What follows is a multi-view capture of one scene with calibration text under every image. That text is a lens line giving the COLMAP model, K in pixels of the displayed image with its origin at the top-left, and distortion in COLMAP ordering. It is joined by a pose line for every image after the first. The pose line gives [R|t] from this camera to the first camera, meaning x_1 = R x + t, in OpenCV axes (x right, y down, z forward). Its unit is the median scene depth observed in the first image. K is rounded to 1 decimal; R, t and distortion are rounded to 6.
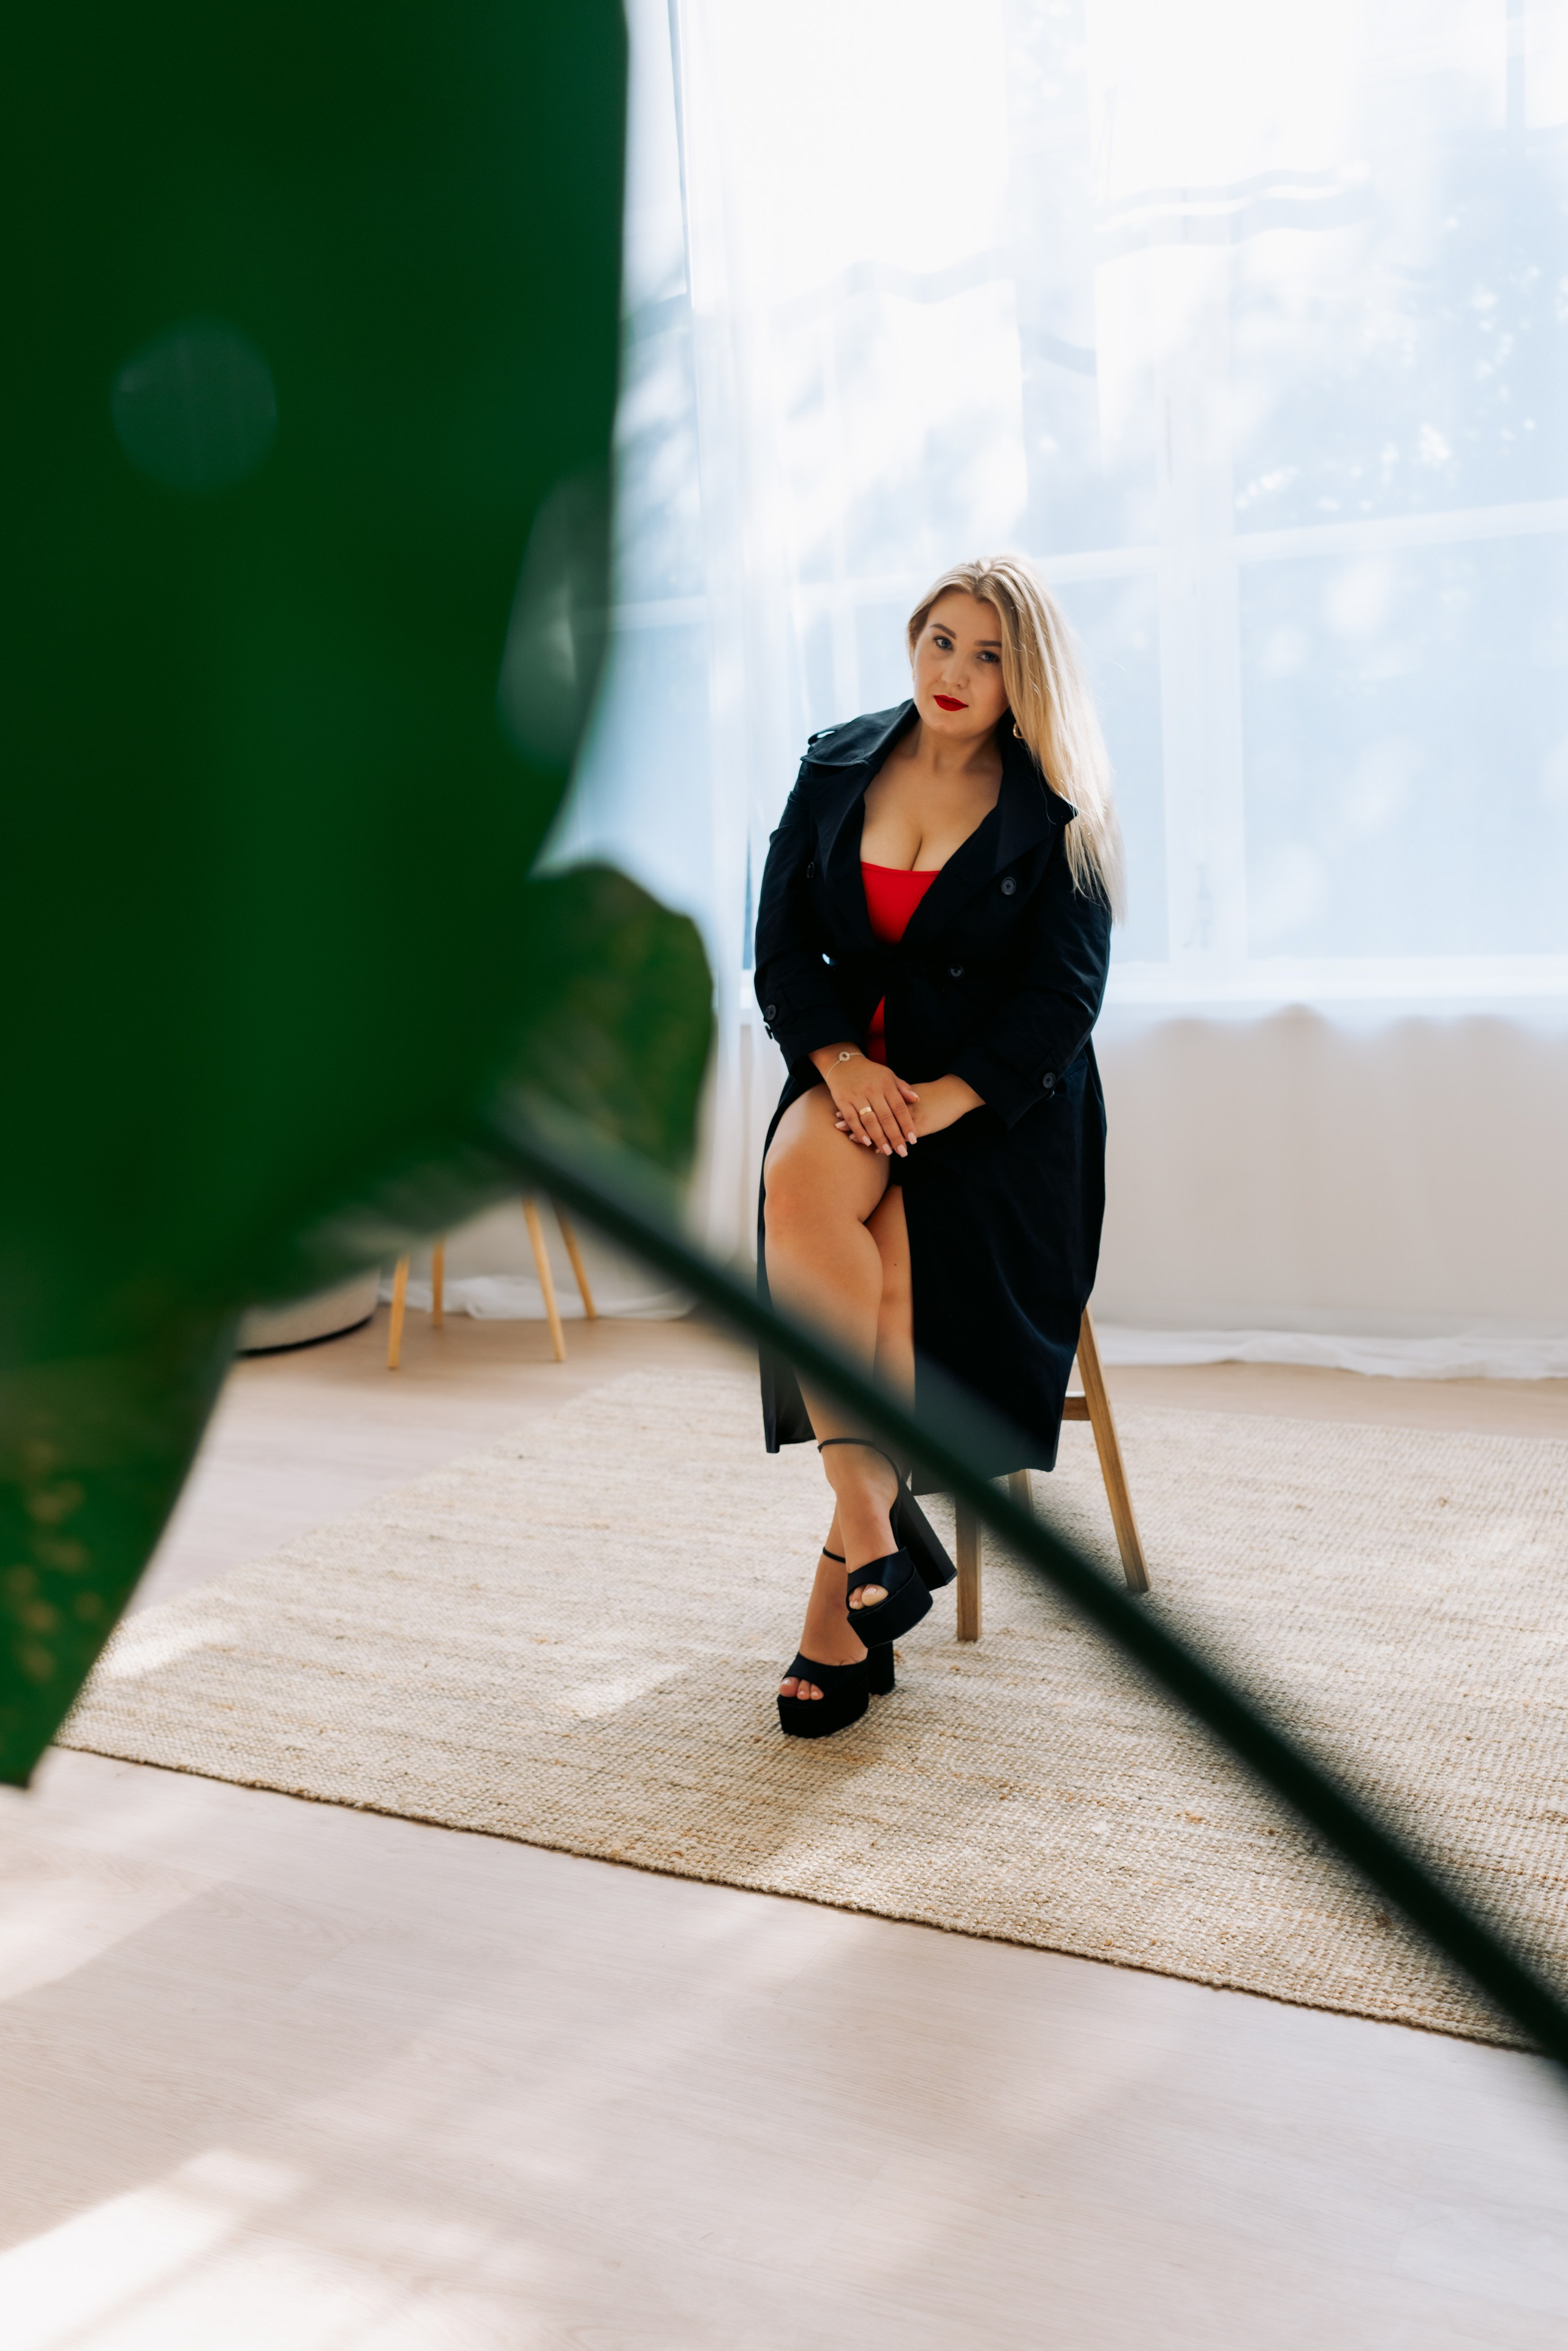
lens RADIAL K [[2351.3, 0, 784.0], [0, 2351.3, 1175.5], [0, 0, 1]] dist [0.009741, 0.012473]
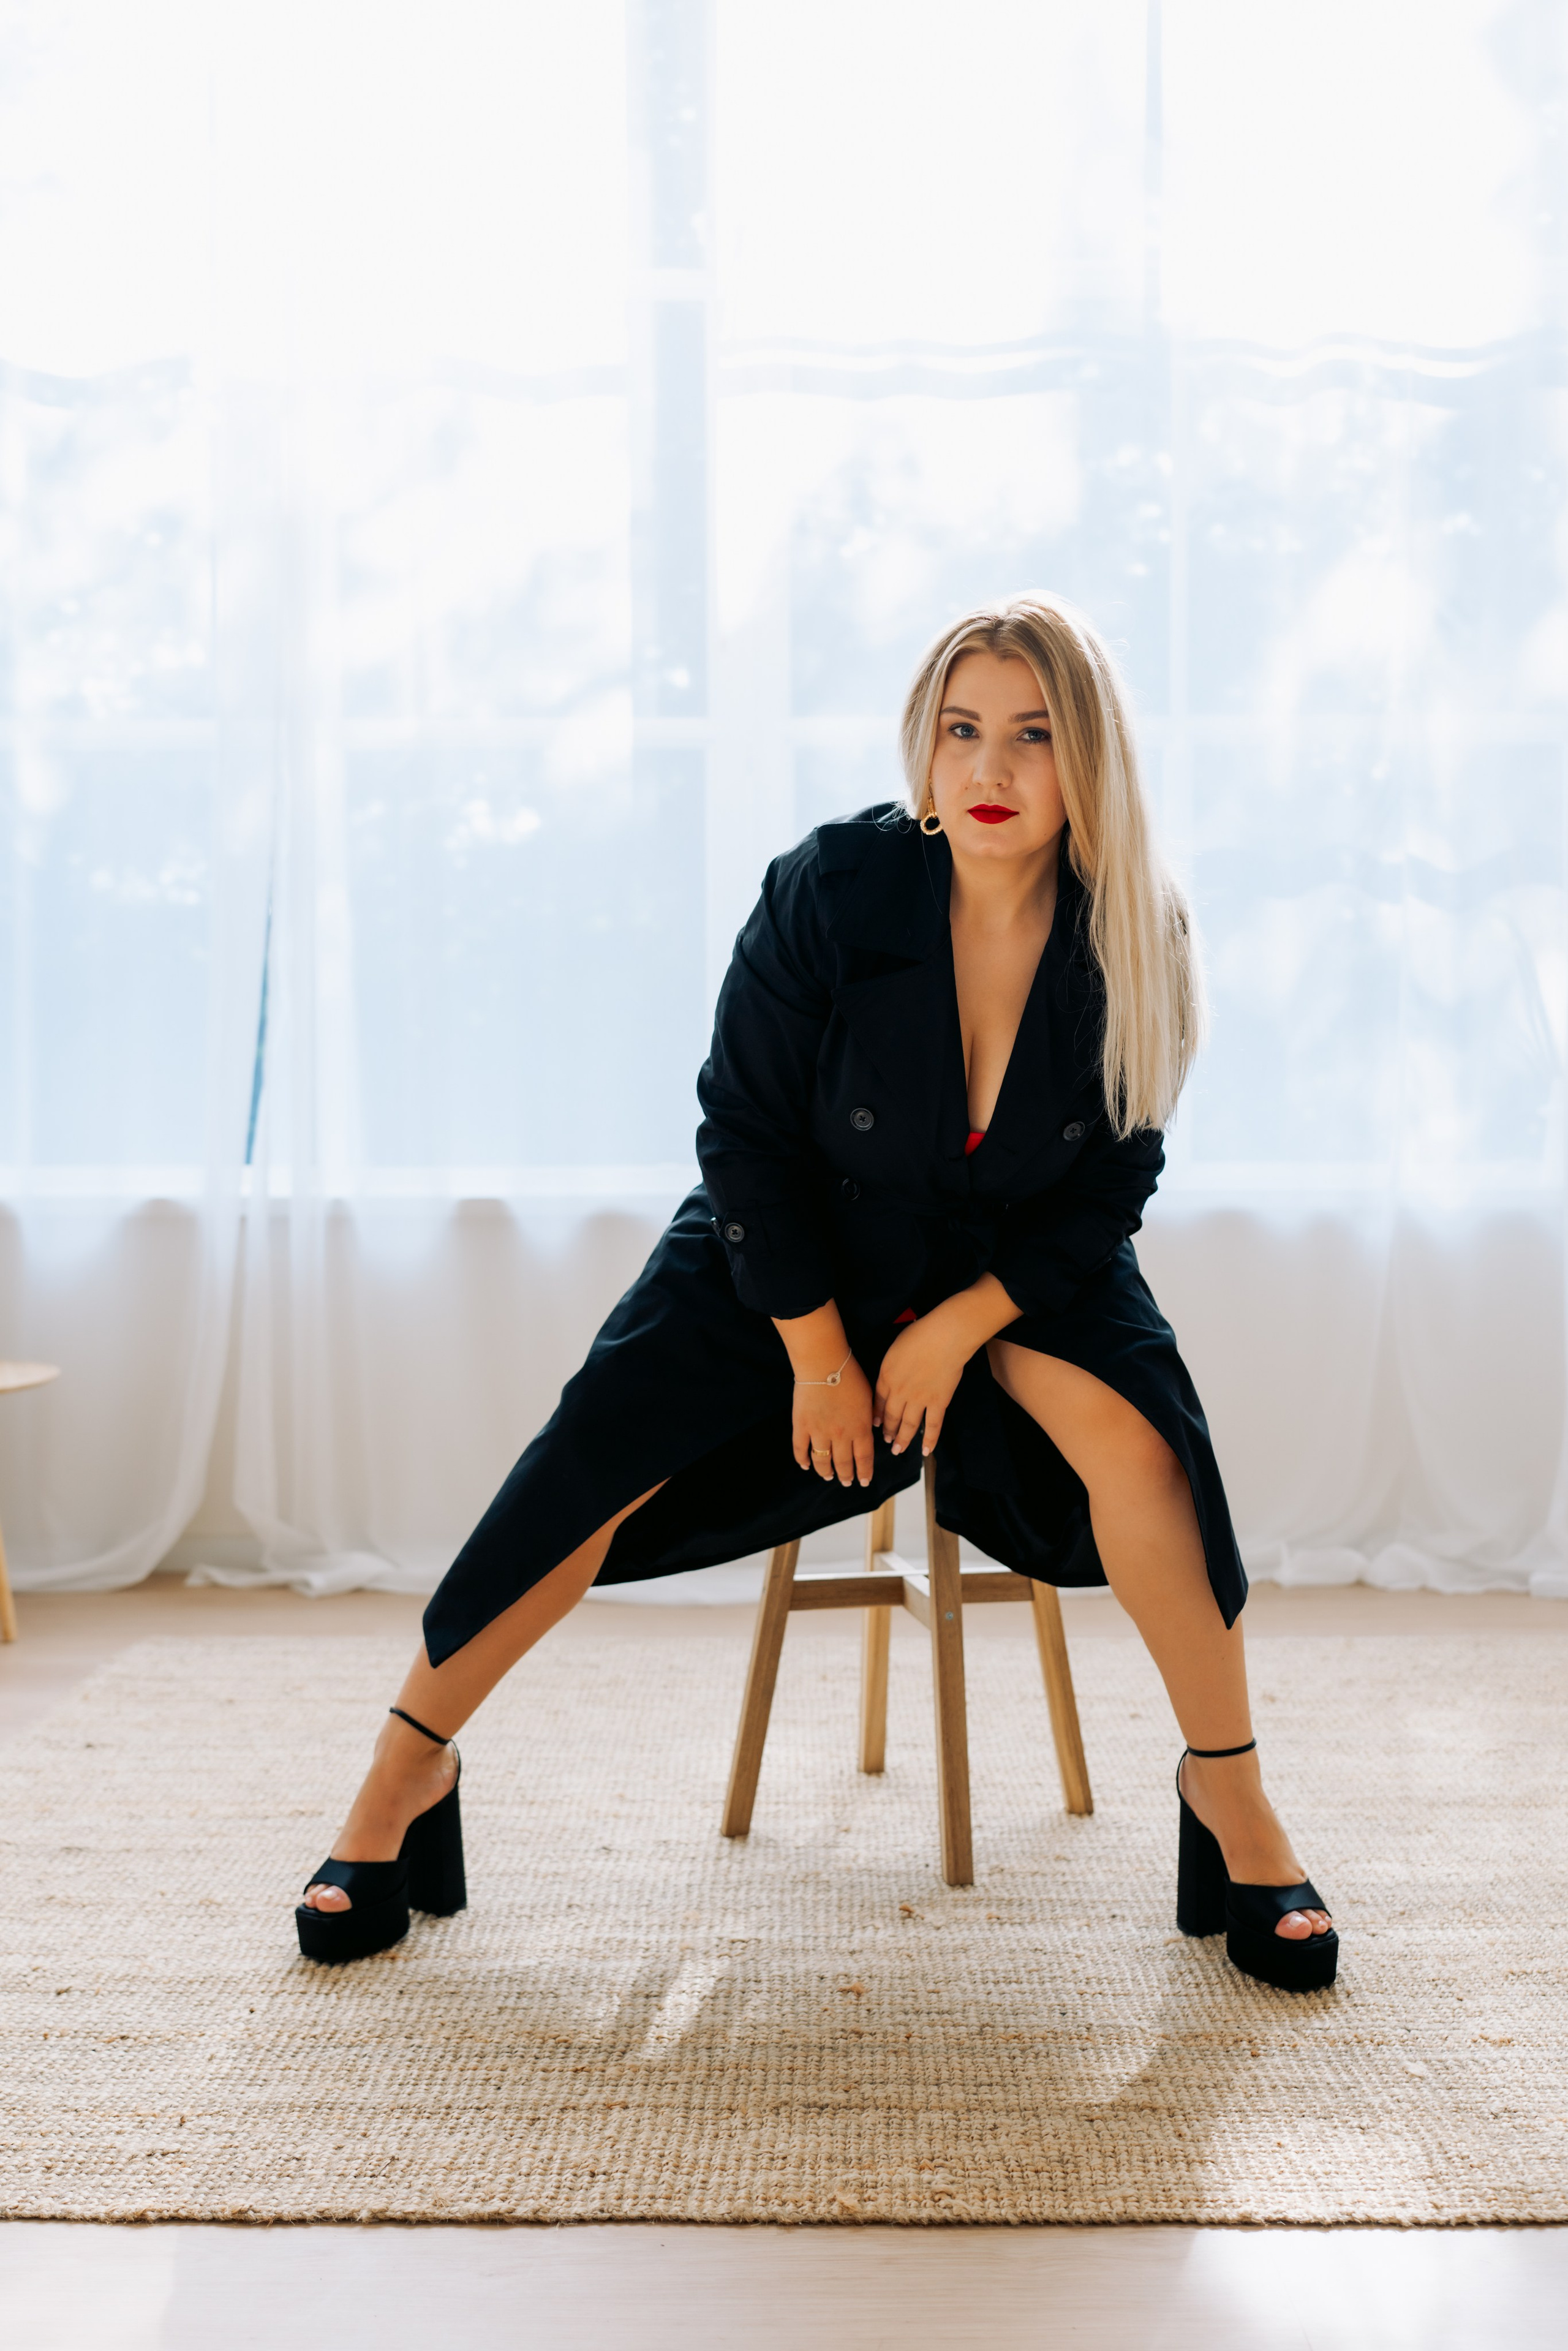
lens RADIAL K [[2351.3, 0, 784.0], [0, 2351.3, 1175.5], [0, 0, 1]] dist [0.009741, 0.012473]
pose [[0.883623, 0.013217, 0.468013, -0.416487], [0.030454, 0.995862, -0.085620, 0.010547], [-0.467208, 0.089909, 0.879564, 0.262943]]
